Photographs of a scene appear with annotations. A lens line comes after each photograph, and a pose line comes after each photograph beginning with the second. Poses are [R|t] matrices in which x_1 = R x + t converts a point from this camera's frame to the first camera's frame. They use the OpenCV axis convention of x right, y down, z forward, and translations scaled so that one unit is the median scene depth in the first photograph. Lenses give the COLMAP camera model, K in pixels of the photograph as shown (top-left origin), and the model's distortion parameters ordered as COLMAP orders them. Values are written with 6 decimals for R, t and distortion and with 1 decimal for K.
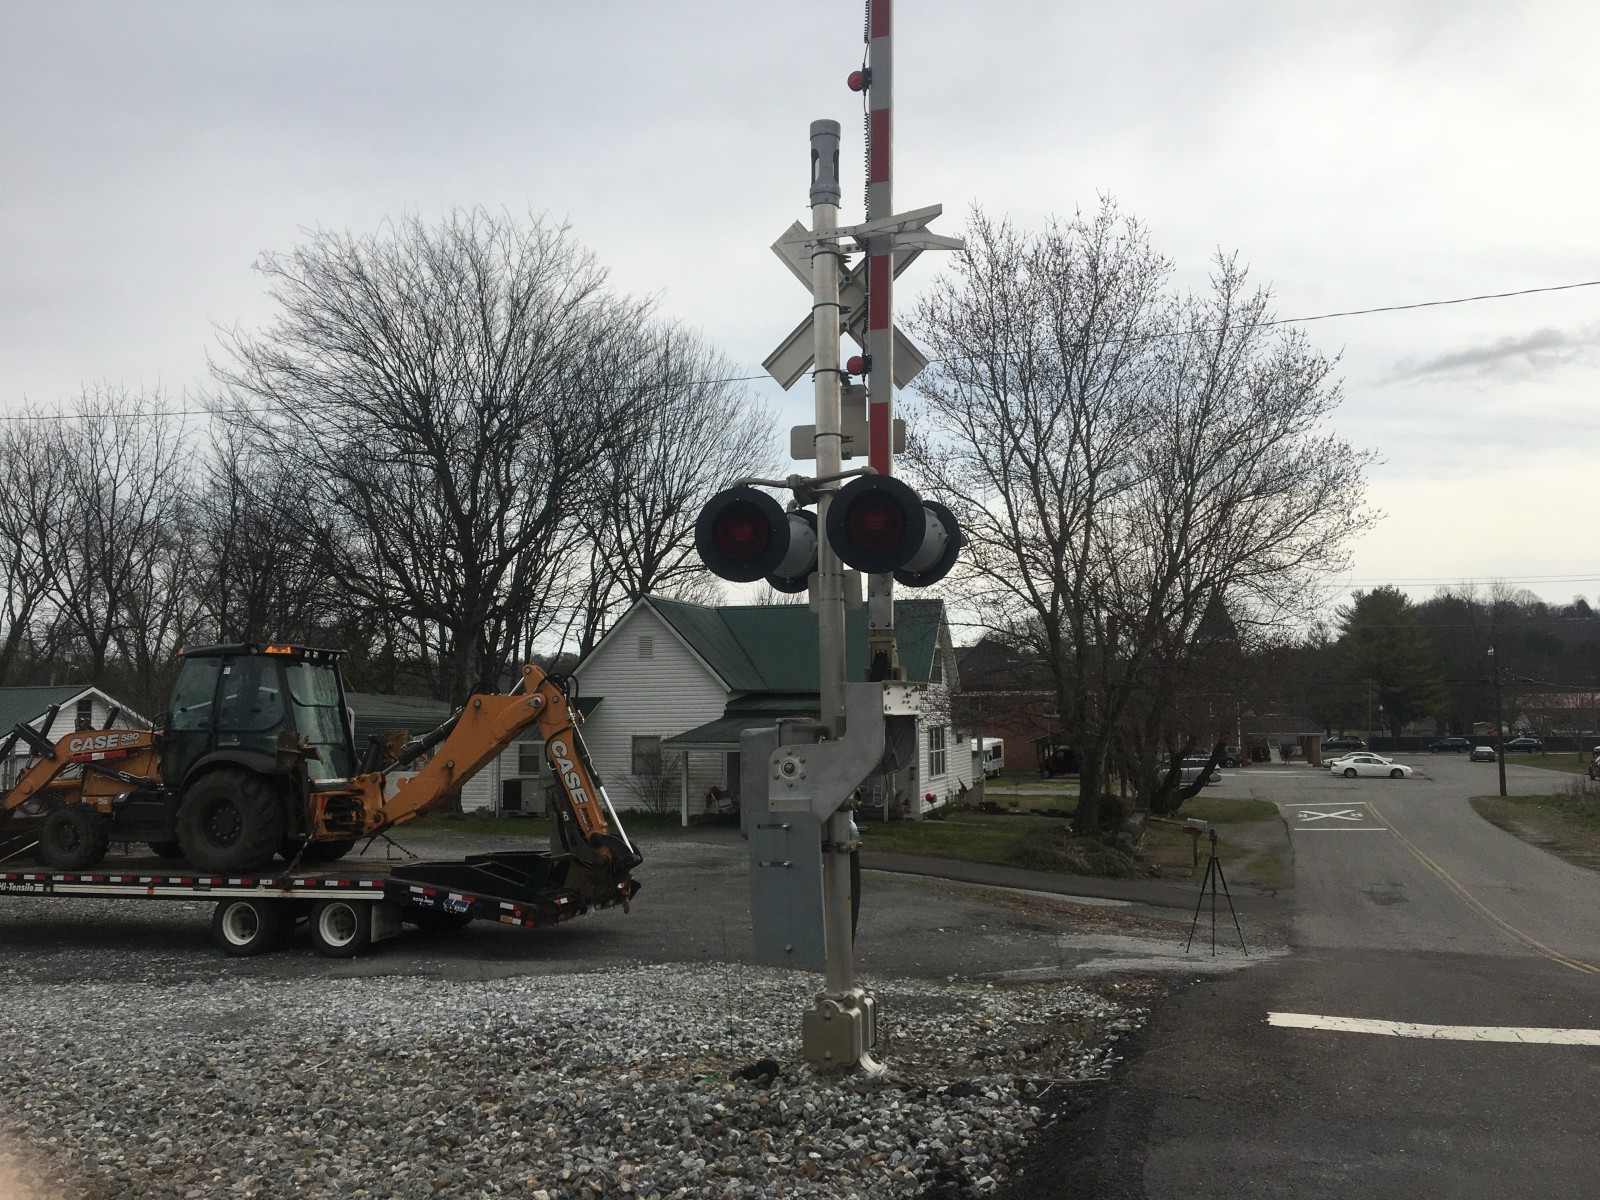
lens RADIAL K [[1354.1, 0, 788.8], [0, 1354.1, 604.2], [0, 0, 1]] dist [0.072139, -0.103443]
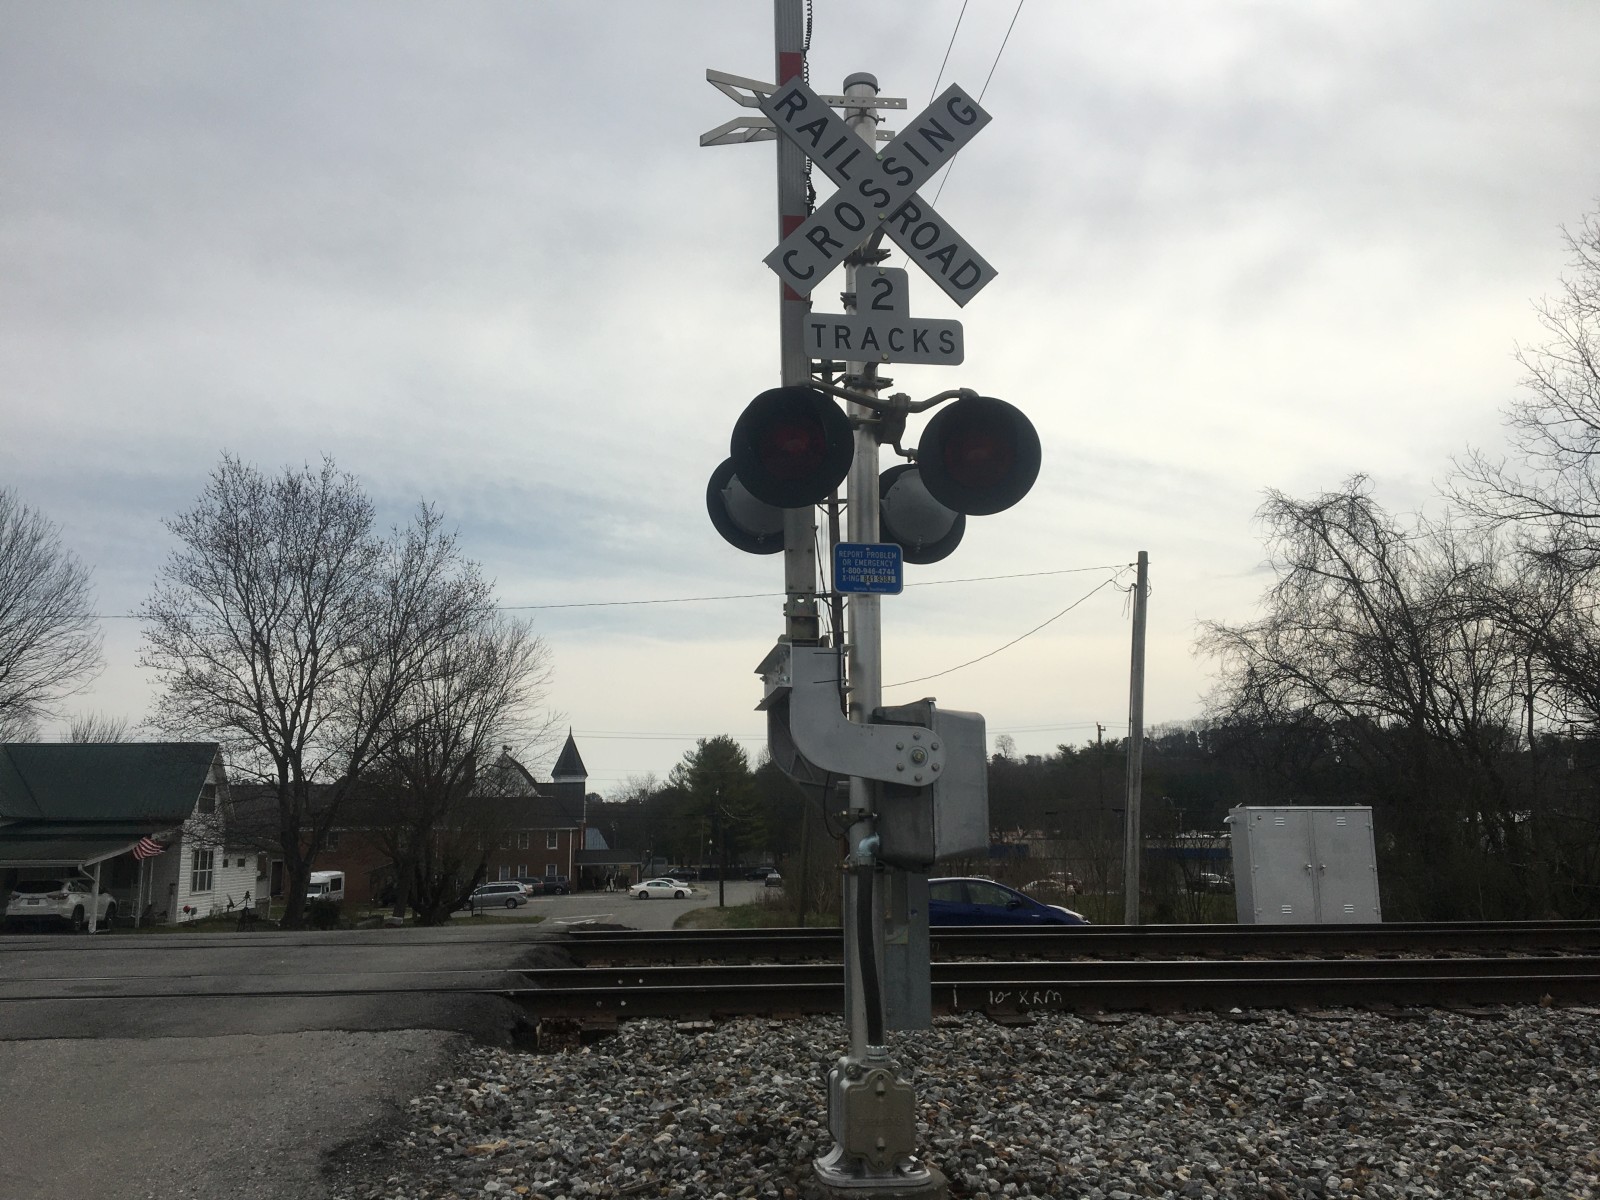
lens RADIAL K [[1350.9, 0, 794.8], [0, 1350.9, 605.0], [0, 0, 1]] dist [0.120465, -0.219889]
pose [[0.912571, 0.070570, 0.402783, 0.105605], [-0.029648, 0.993822, -0.106952, -0.012768], [-0.407842, 0.085660, 0.909025, -0.409276]]
